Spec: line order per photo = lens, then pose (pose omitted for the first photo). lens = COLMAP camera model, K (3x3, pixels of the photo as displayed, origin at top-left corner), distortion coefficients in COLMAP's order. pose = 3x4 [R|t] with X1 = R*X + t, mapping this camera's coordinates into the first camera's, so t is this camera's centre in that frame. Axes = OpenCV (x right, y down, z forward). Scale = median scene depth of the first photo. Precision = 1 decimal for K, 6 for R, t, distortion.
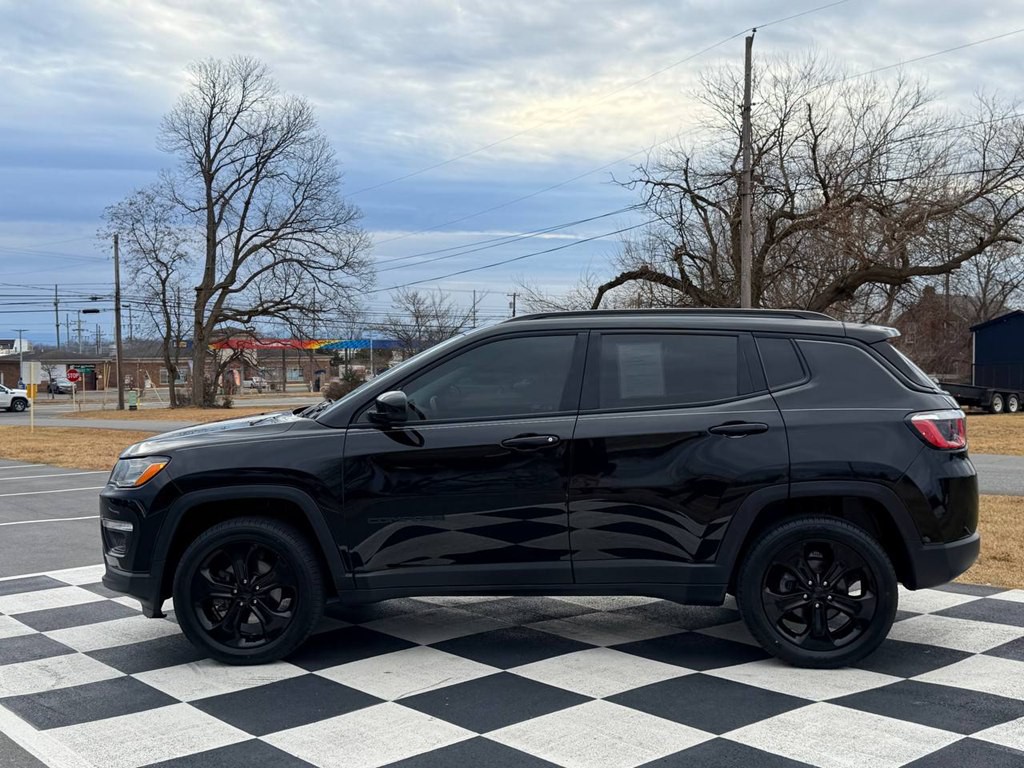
lens RADIAL K [[1122.3, 0, 512.0], [0, 1122.3, 384.0], [0, 0, 1]] dist [0.138002, -0.246360]
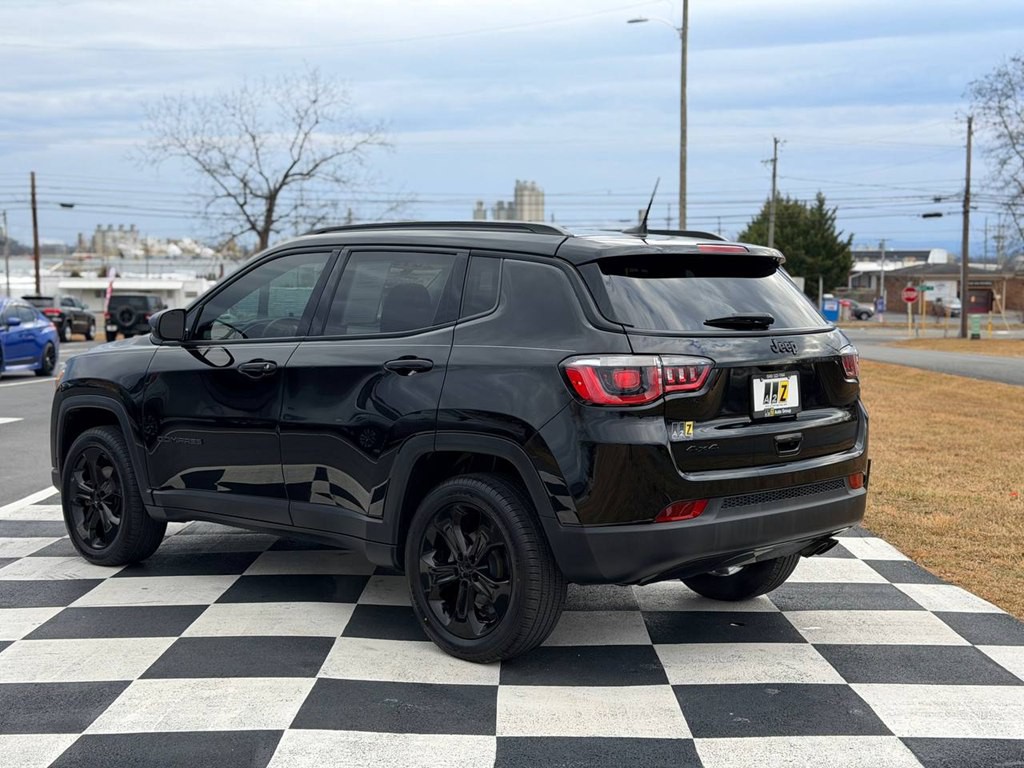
lens RADIAL K [[1415.6, 0, 512.0], [0, 1415.6, 384.0], [0, 0, 1]] dist [0.232164, -0.545481]
pose [[0.780811, 0.062490, -0.621634, 0.924290], [-0.029072, 0.997542, 0.063762, -0.016126], [0.624090, -0.031714, 0.780709, 0.217702]]
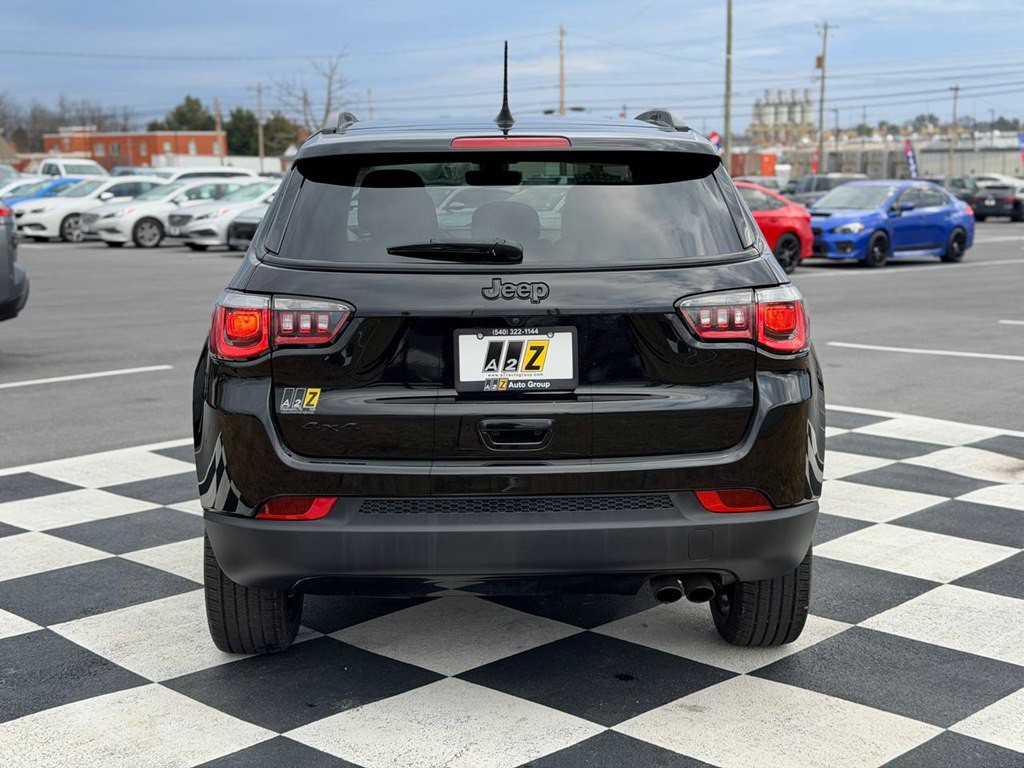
lens RADIAL K [[1415.6, 0, 512.0], [0, 1415.6, 384.0], [0, 0, 1]] dist [0.232164, -0.545481]
pose [[0.140132, 0.165083, -0.976274, 1.115883], [-0.014302, 0.986237, 0.164715, -0.051256], [0.990030, -0.009120, 0.140565, 1.042209]]
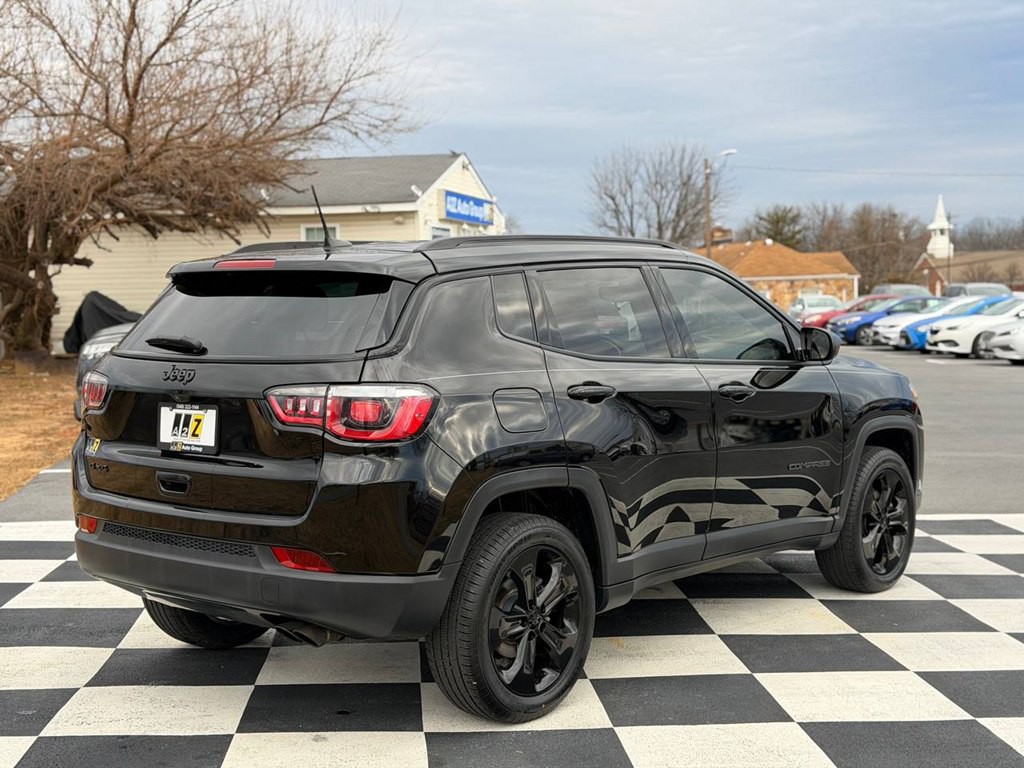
lens RADIAL K [[1415.6, 0, 512.0], [0, 1415.6, 384.0], [0, 0, 1]] dist [0.232164, -0.545481]
pose [[-0.567958, 0.072975, -0.819816, 1.066128], [-0.002359, 0.995913, 0.090285, -0.059930], [0.823054, 0.053212, -0.565465, 1.832951]]
